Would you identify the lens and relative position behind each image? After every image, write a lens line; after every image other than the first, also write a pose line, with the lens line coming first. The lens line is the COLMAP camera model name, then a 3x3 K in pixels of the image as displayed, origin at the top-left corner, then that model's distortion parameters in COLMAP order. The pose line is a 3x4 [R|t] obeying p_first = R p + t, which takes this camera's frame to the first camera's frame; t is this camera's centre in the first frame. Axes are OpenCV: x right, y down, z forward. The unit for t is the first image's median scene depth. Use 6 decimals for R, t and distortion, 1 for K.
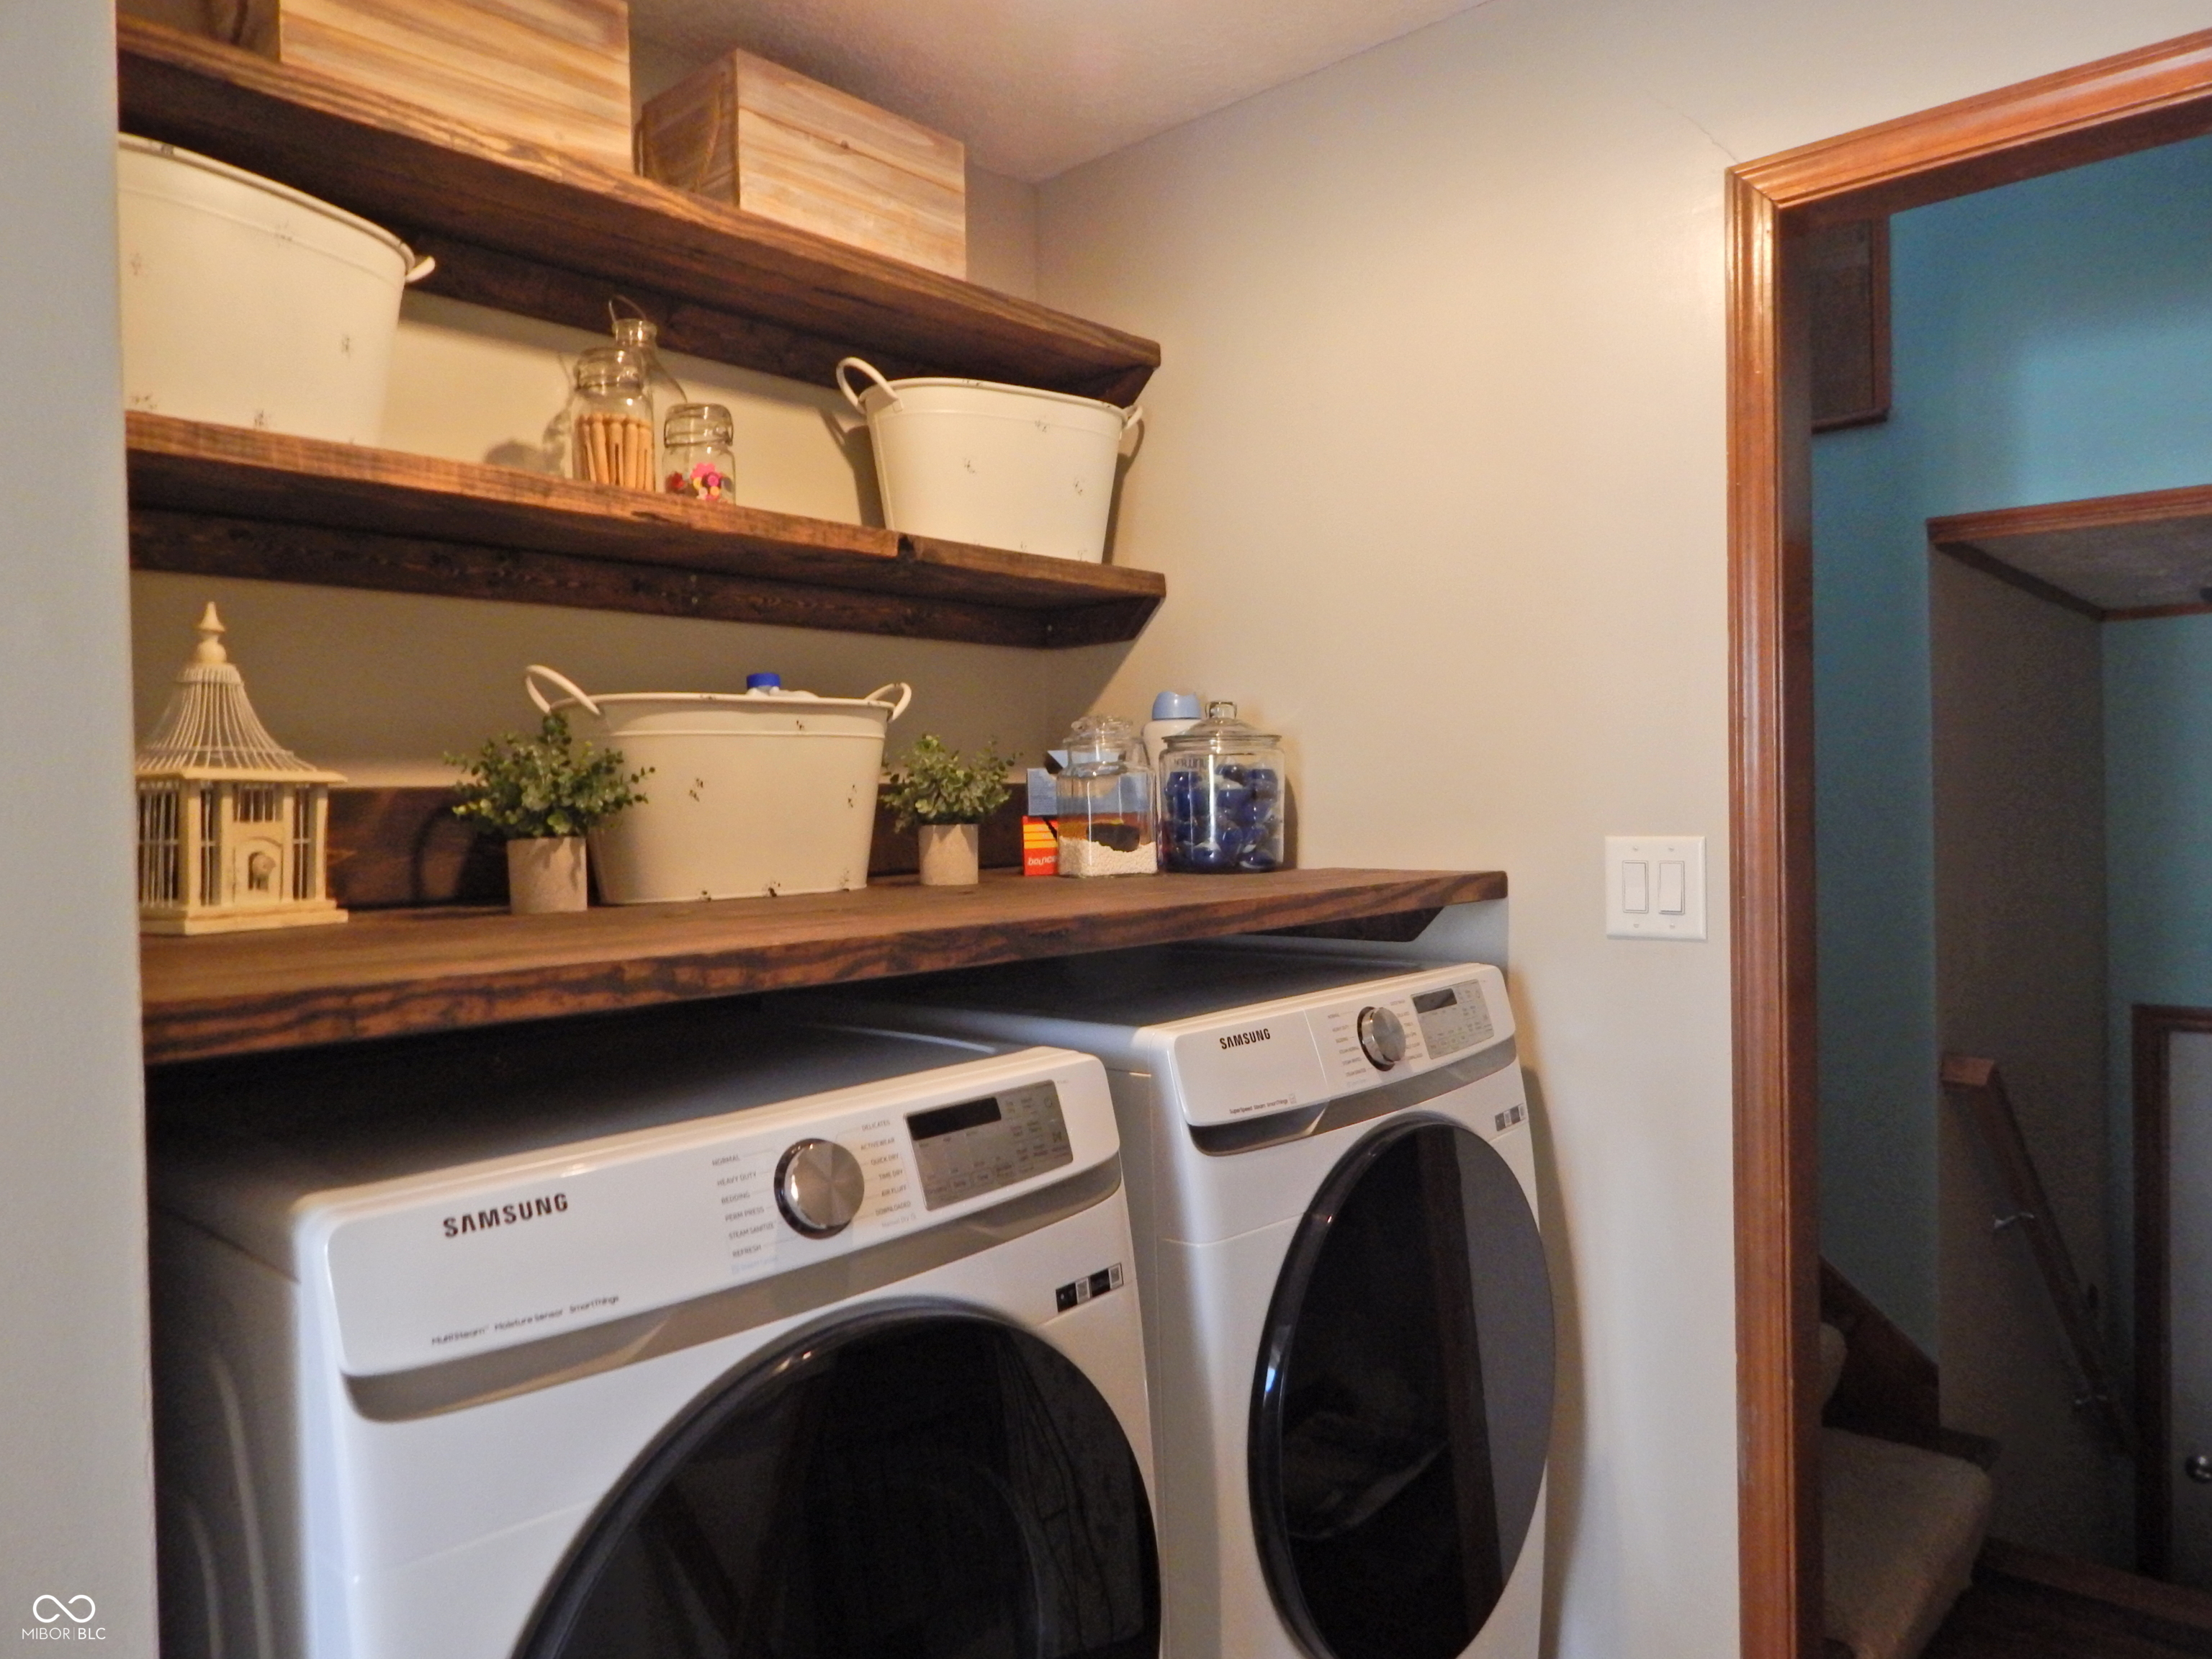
lens RADIAL K [[1520.7, 0, 1113.2], [0, 1520.7, 828.1], [0, 0, 1]] dist [0.005210, -0.007975]
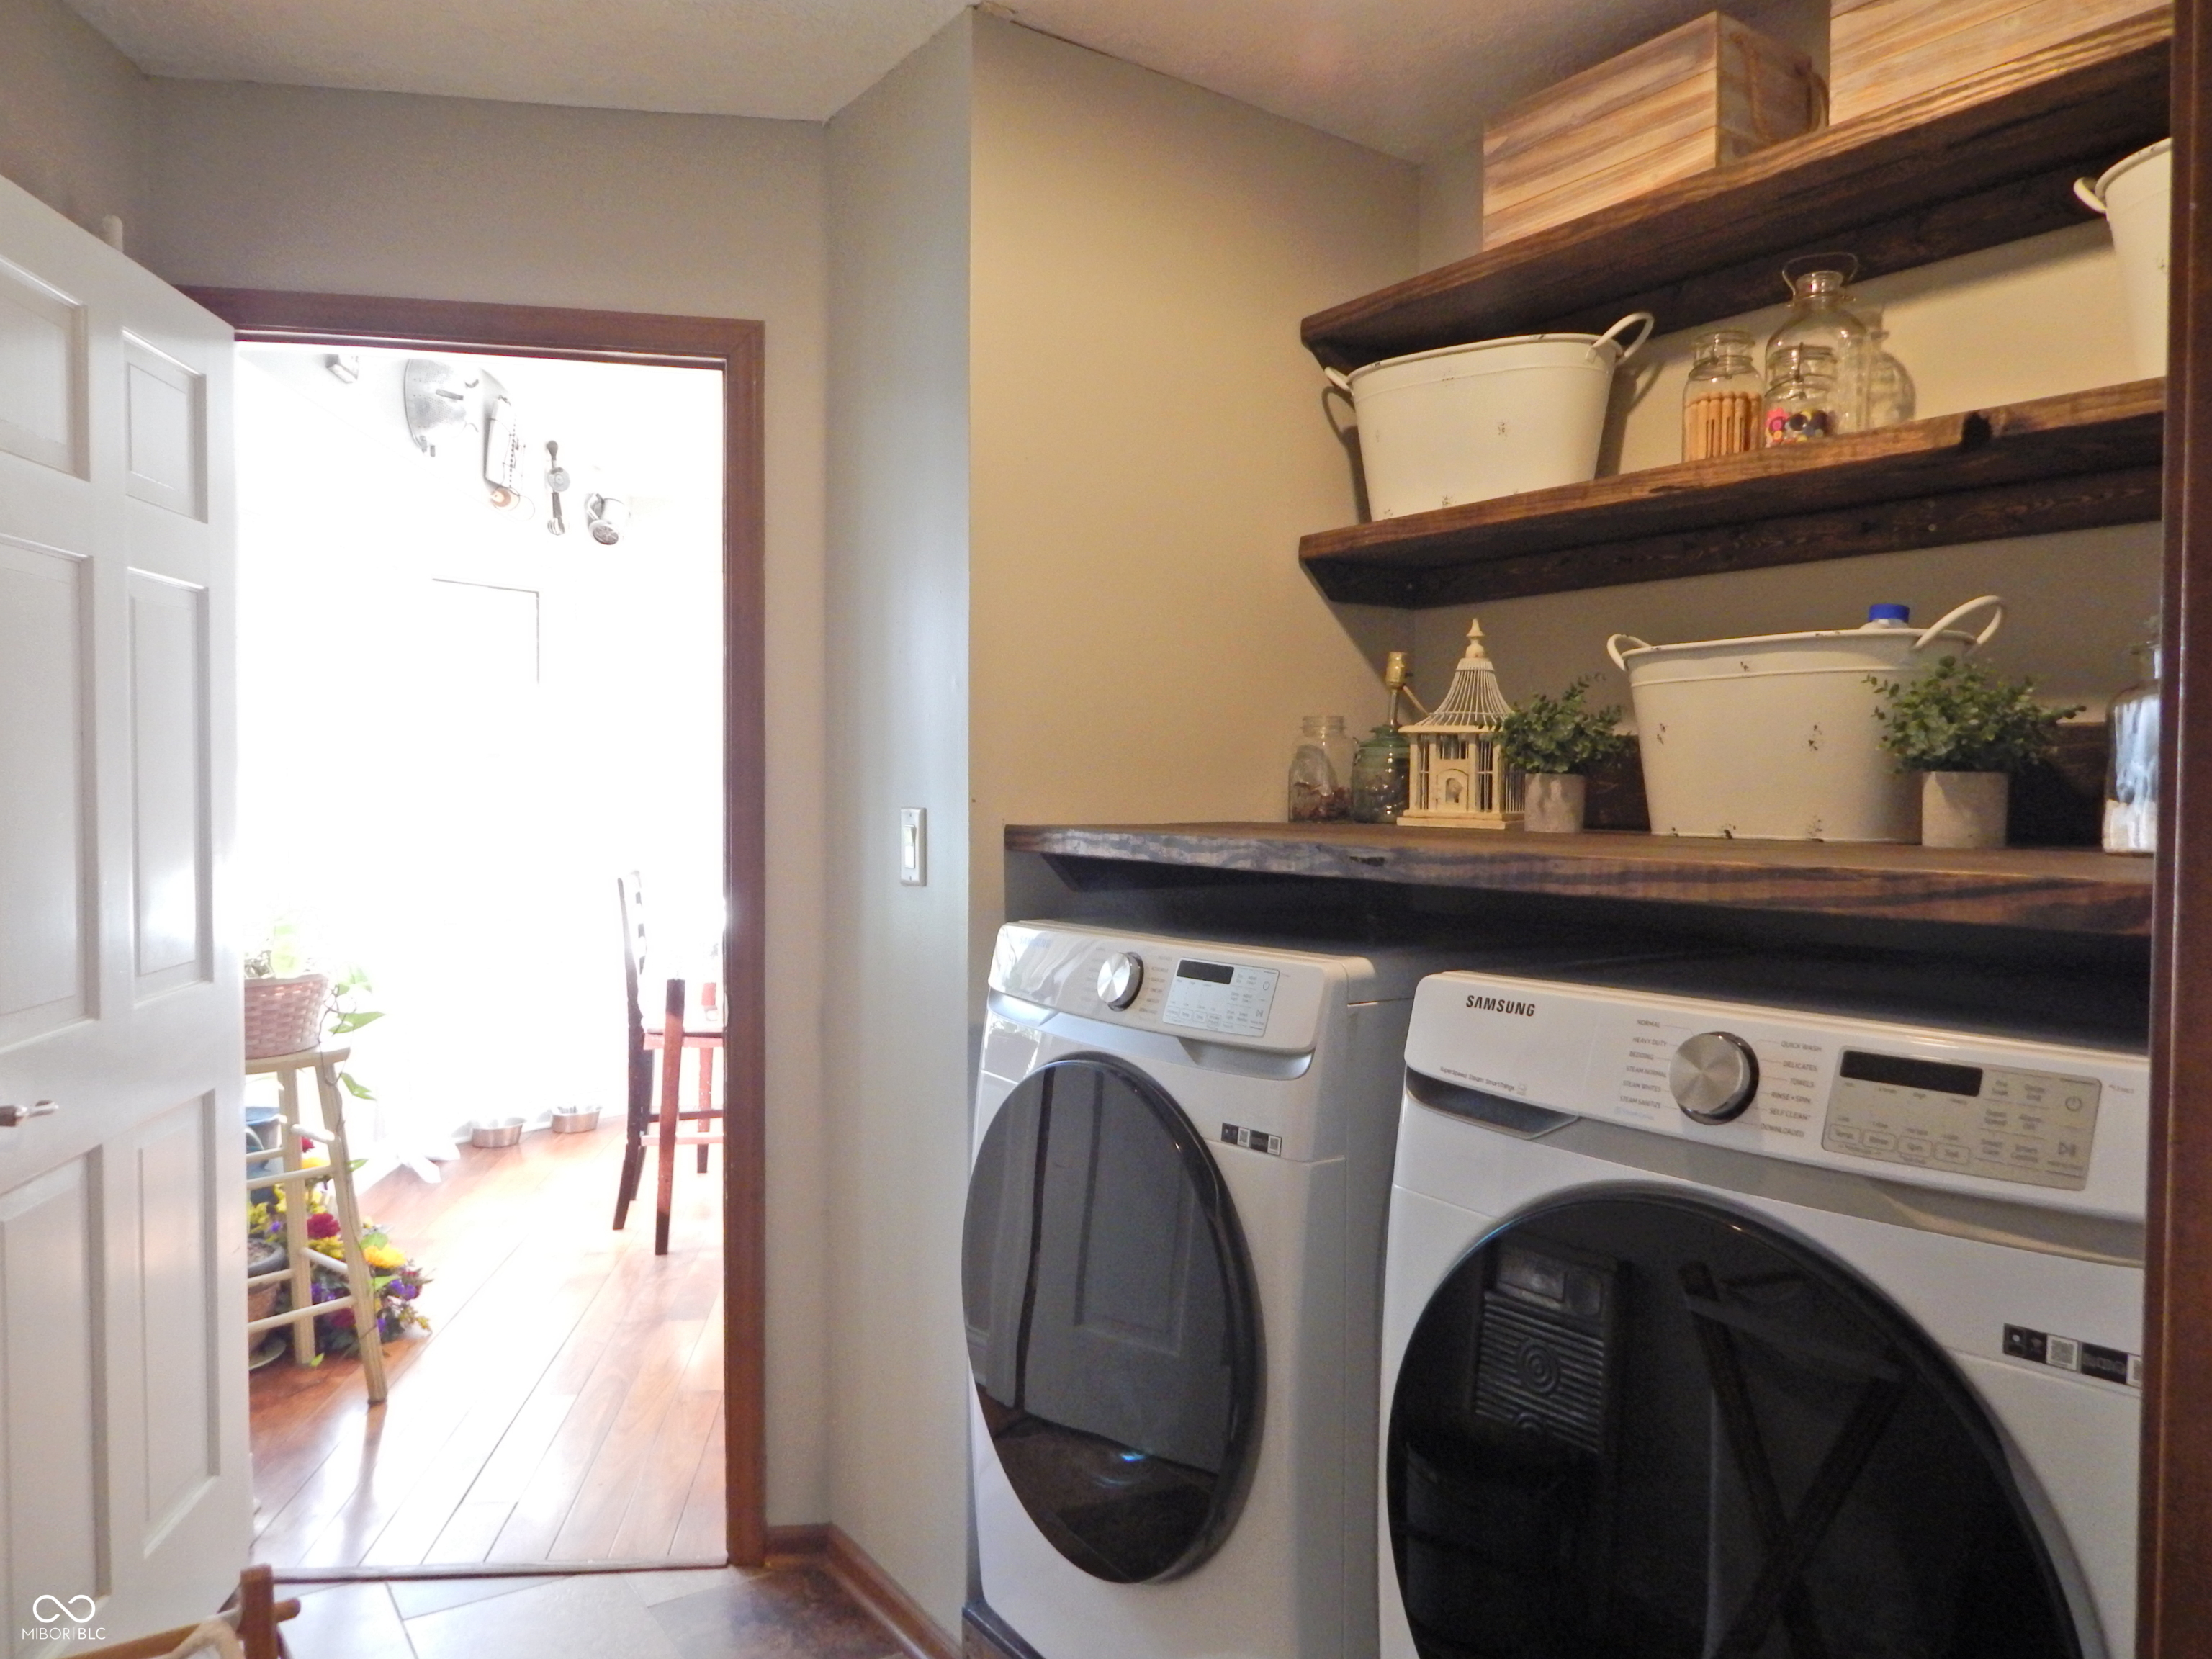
lens RADIAL K [[1520.7, 0, 1112.7], [0, 1520.7, 825.1], [0, 0, 1]] dist [0.005210, -0.007975]
pose [[-0.218346, 0.044832, -0.974841, 0.957244], [-0.018478, 0.998575, 0.050062, -0.007723], [0.975696, 0.028944, -0.217207, 0.924586]]
